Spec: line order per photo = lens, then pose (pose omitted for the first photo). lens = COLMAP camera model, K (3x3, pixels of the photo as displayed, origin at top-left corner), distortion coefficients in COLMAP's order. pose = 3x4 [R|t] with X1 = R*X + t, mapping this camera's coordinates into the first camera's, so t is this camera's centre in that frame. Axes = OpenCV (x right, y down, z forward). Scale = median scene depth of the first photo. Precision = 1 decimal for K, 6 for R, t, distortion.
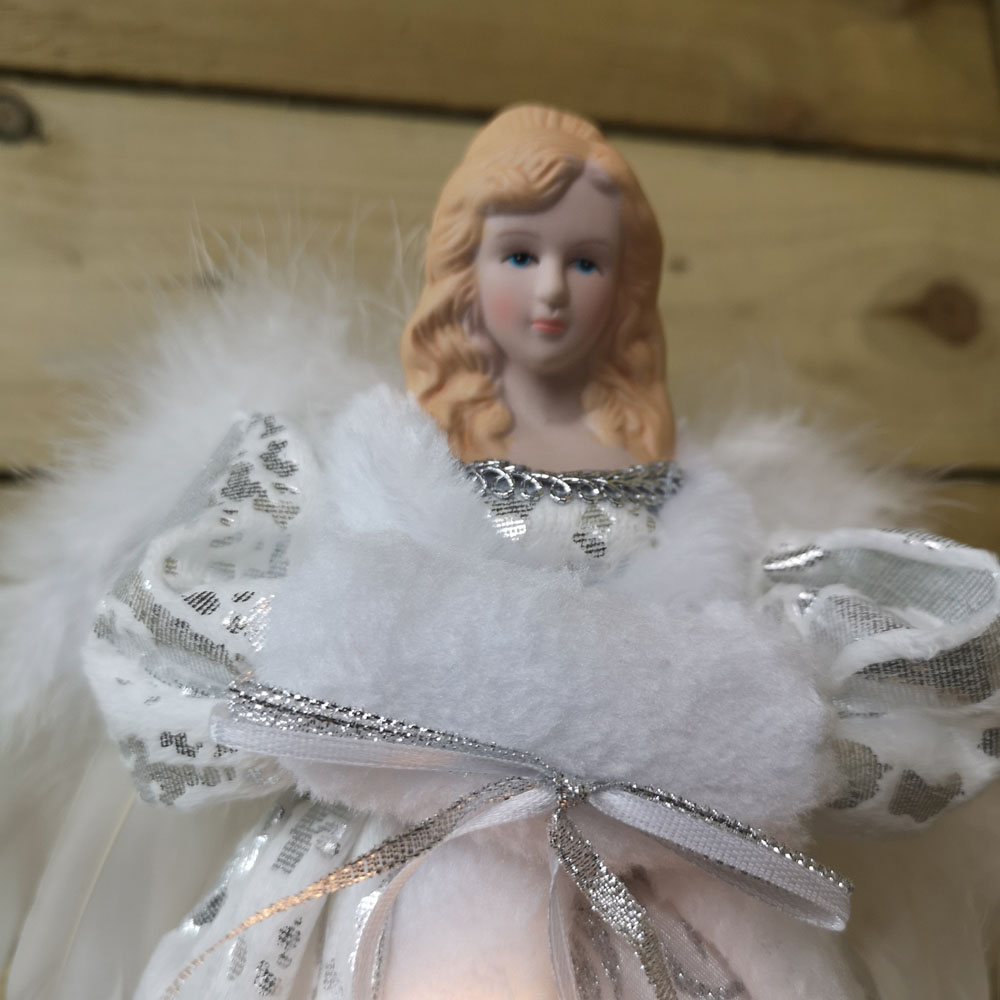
lens RADIAL K [[1089.3, 0, 500.0], [0, 1089.3, 500.0], [0, 0, 1]] dist [-0.009559, -0.024702]
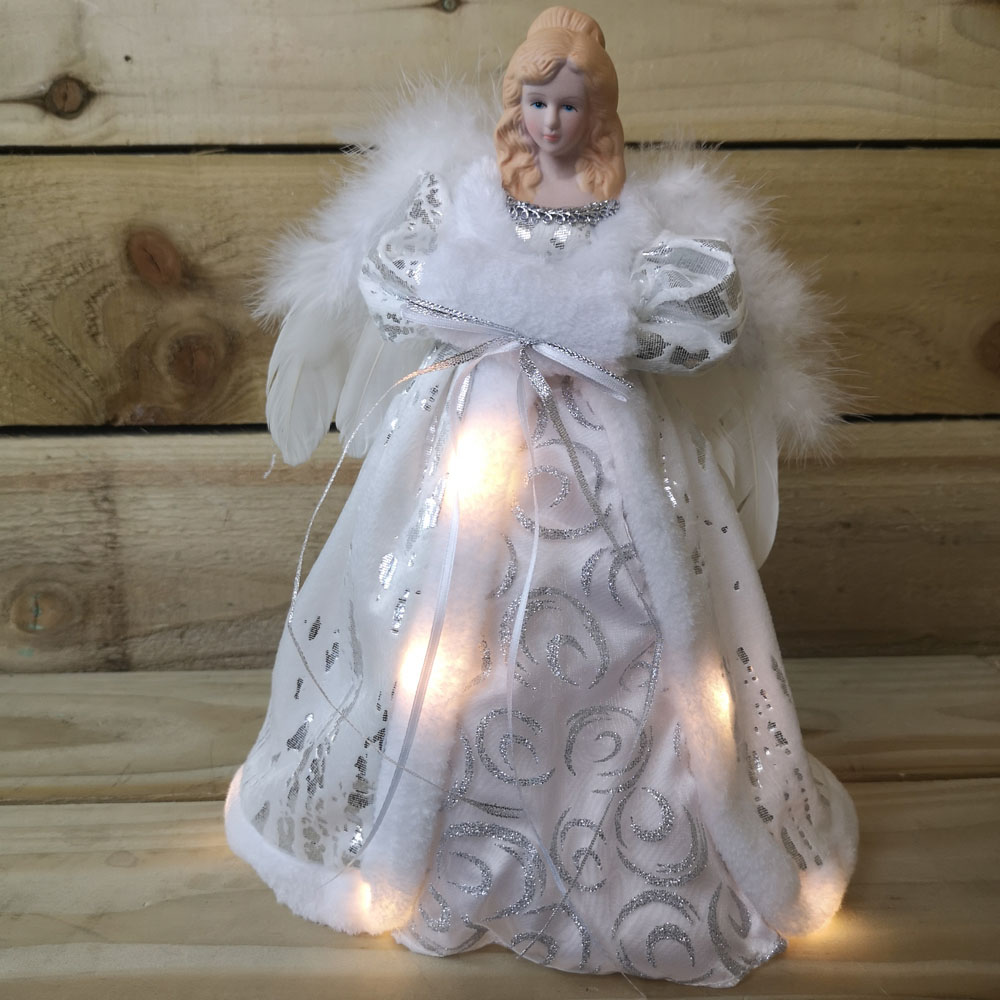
lens RADIAL K [[1019.3, 0, 500.0], [0, 1019.3, 500.0], [0, 0, 1]] dist [0.009225, -0.028437]
pose [[0.967319, 0.098396, -0.233693, 0.523406], [-0.002857, 0.925808, 0.377984, -0.274304], [0.253547, -0.364964, 0.895832, -1.190274]]
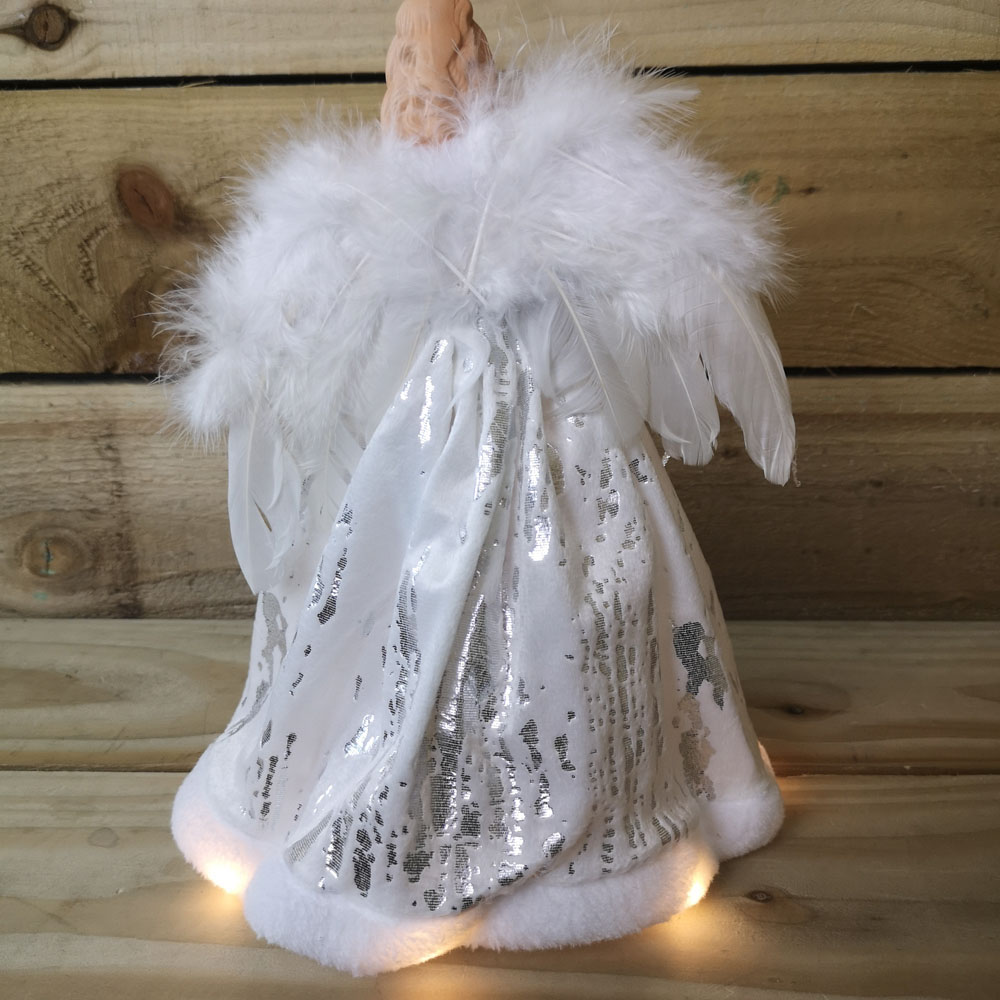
lens RADIAL K [[1019.3, 0, 500.0], [0, 1019.3, 500.0], [0, 0, 1]] dist [0.009225, -0.028437]
pose [[0.947986, 0.141671, -0.285049, 0.679554], [0.014942, 0.874704, 0.484427, -0.474114], [0.317962, -0.463489, 0.827090, -0.870259]]
